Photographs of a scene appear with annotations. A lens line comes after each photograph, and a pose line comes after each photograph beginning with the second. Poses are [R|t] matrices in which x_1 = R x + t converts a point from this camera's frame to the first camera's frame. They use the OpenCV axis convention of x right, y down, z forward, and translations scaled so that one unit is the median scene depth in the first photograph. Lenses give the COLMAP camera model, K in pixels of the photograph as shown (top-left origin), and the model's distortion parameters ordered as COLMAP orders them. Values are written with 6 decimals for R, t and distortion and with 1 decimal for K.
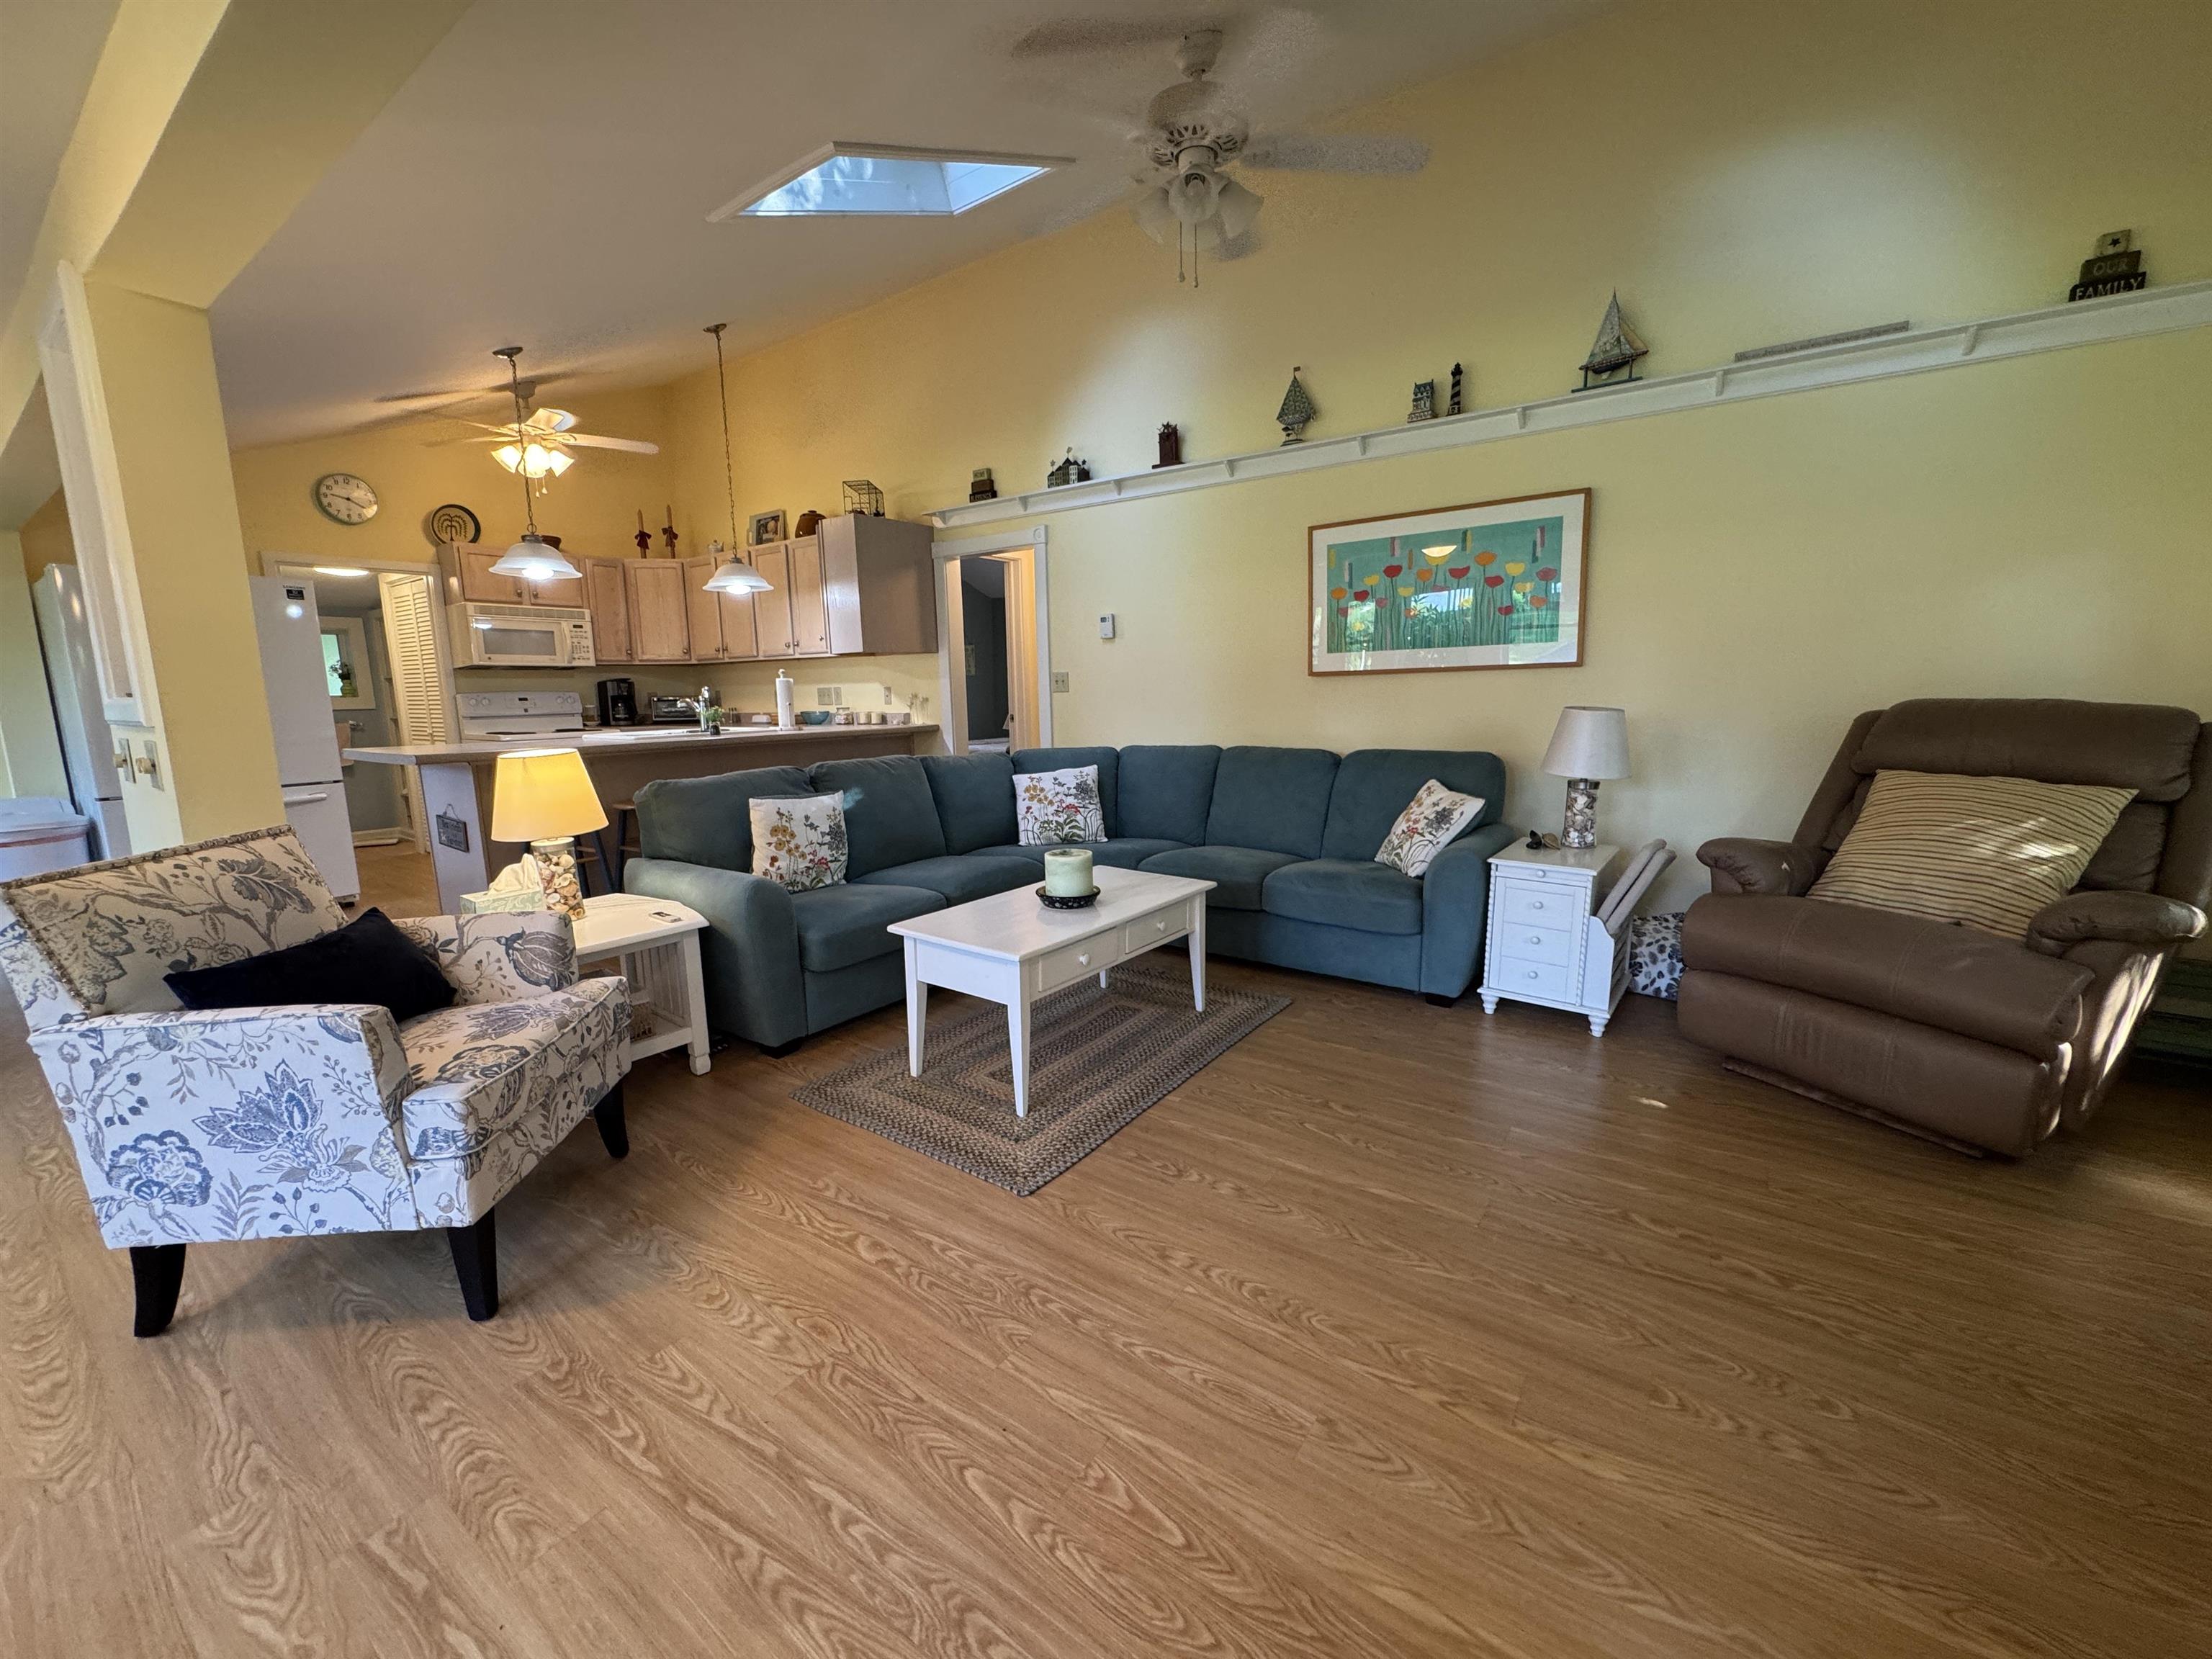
lens RADIAL K [[883.5, 0, 1099.3], [0, 883.5, 828.4], [0, 0, 1]] dist [-0.001516, 0.000619]
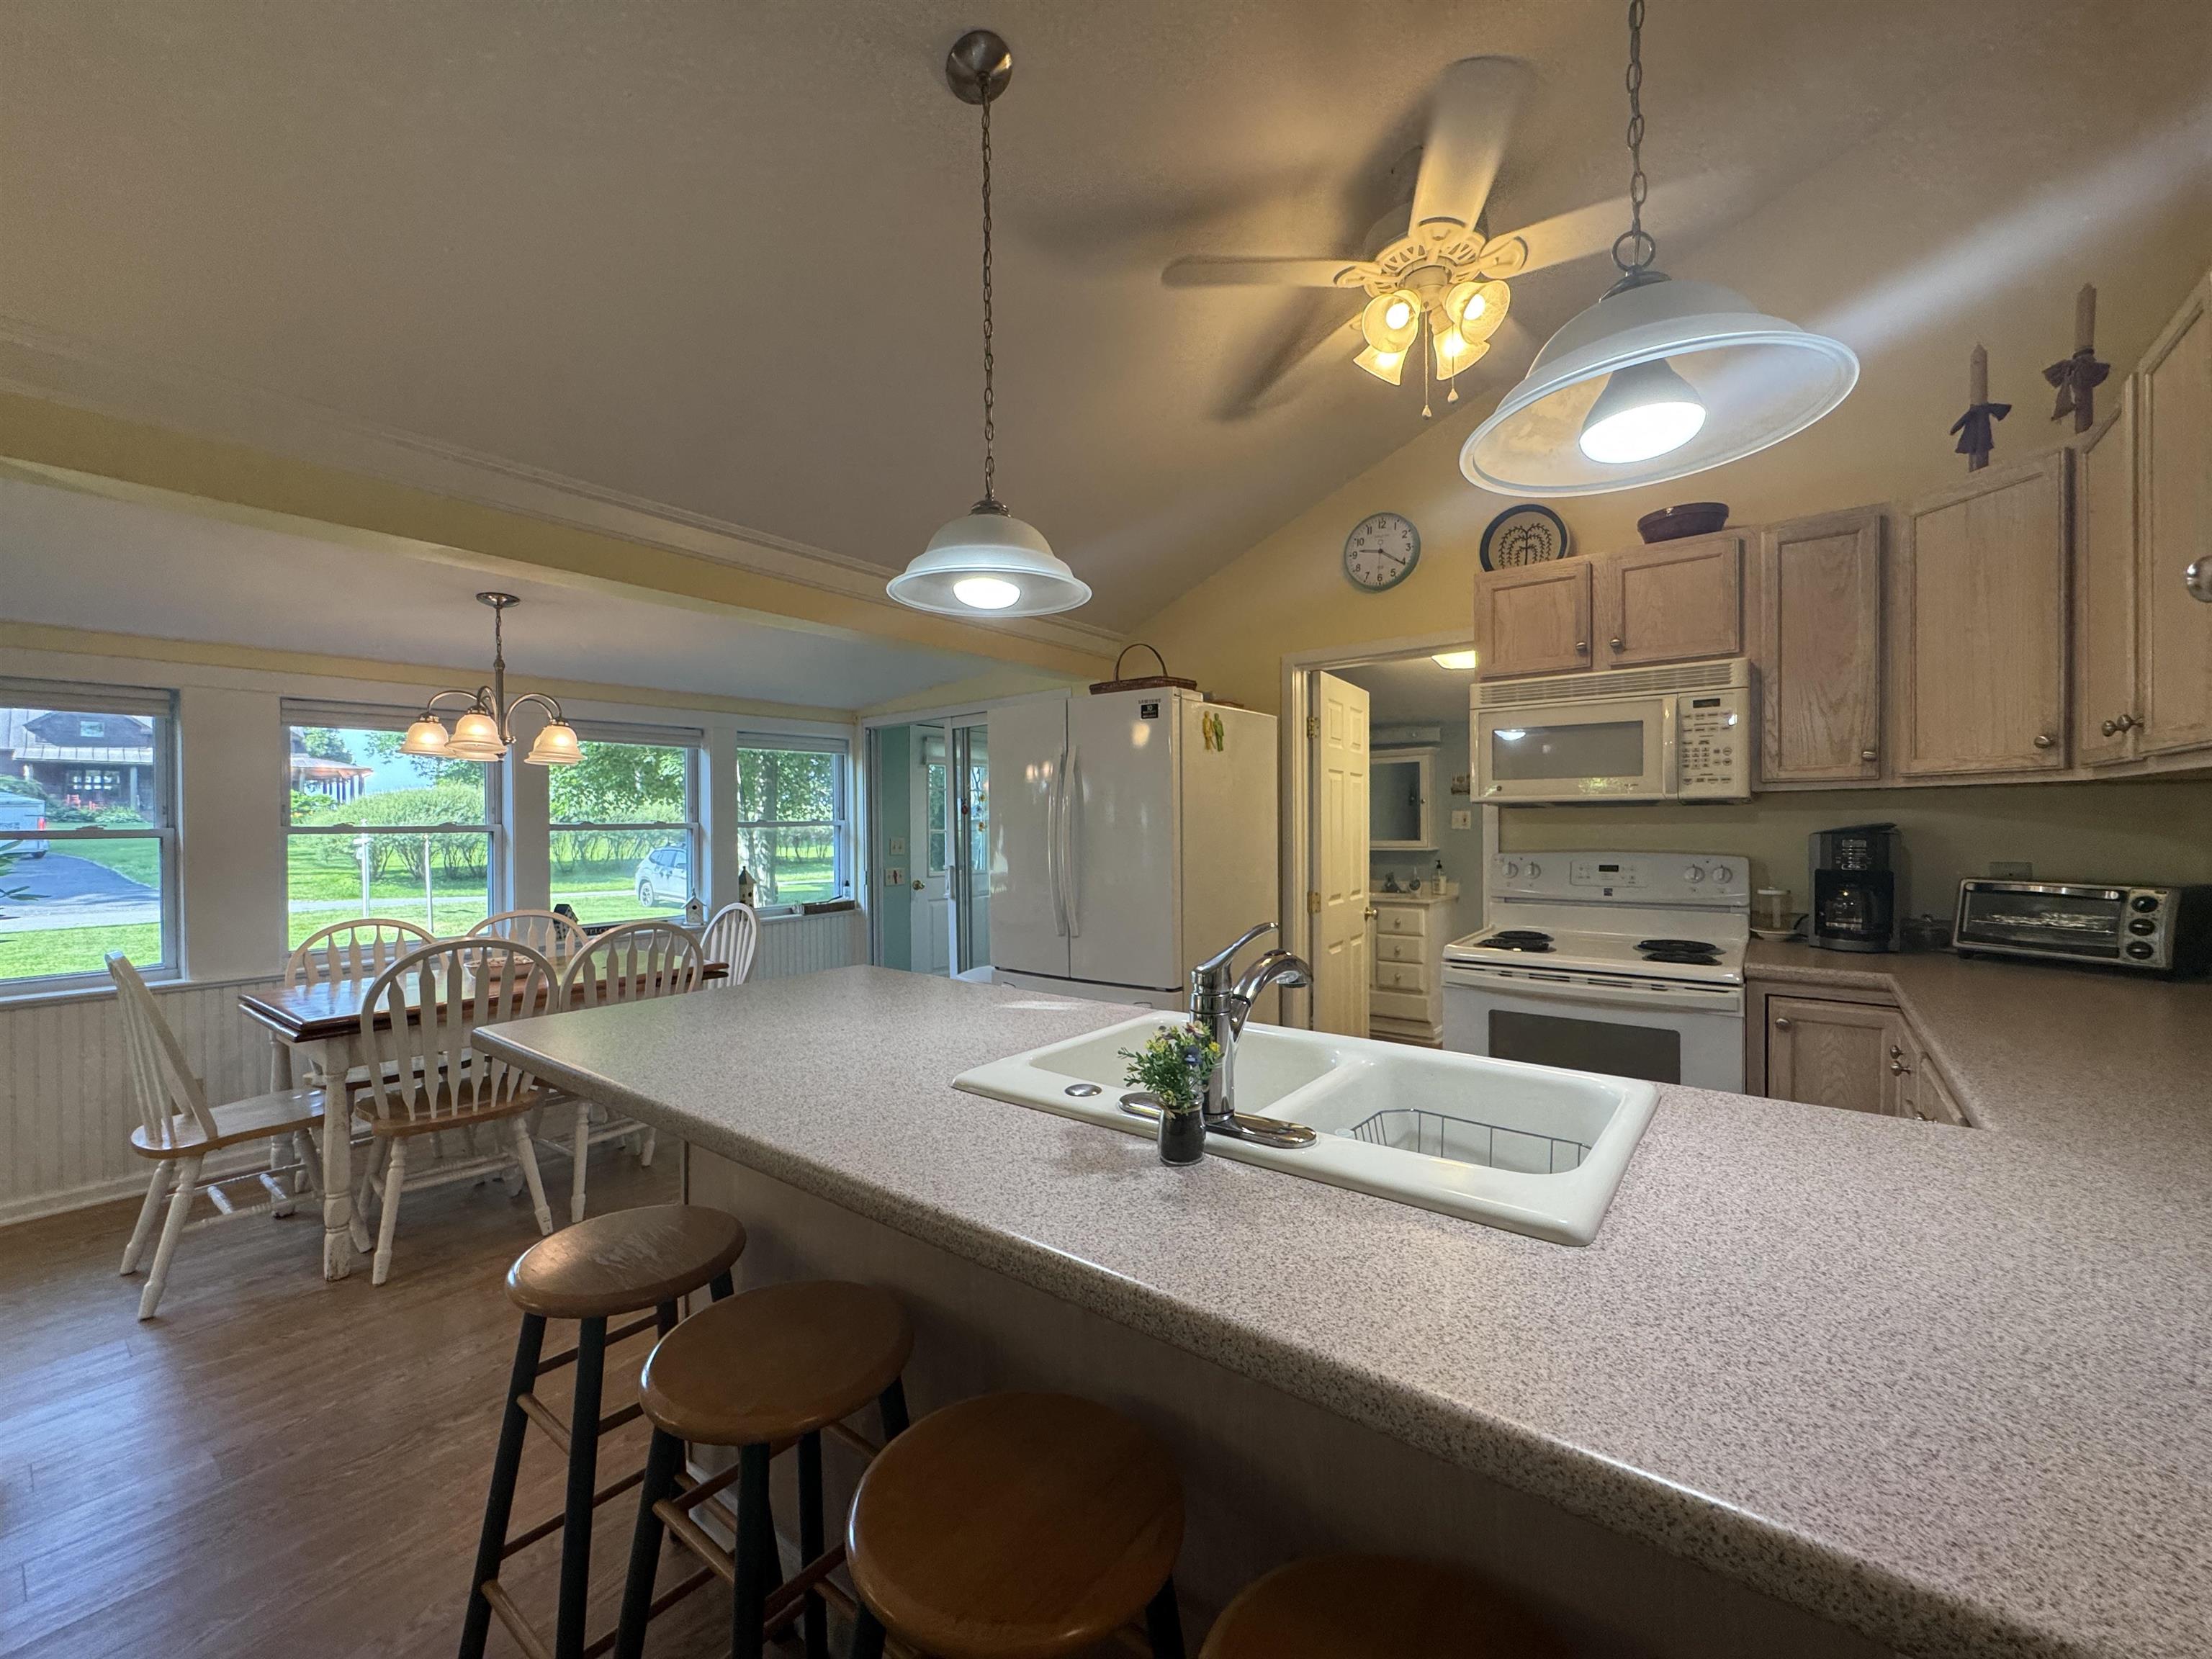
lens RADIAL K [[883.5, 0, 1109.0], [0, 883.5, 826.6], [0, 0, 1]] dist [-0.001516, 0.000619]
pose [[-0.027656, 0.025179, -0.999300, -0.261370], [-0.145271, 0.988969, 0.028939, -0.219603], [0.989005, 0.145970, -0.023693, 1.140075]]
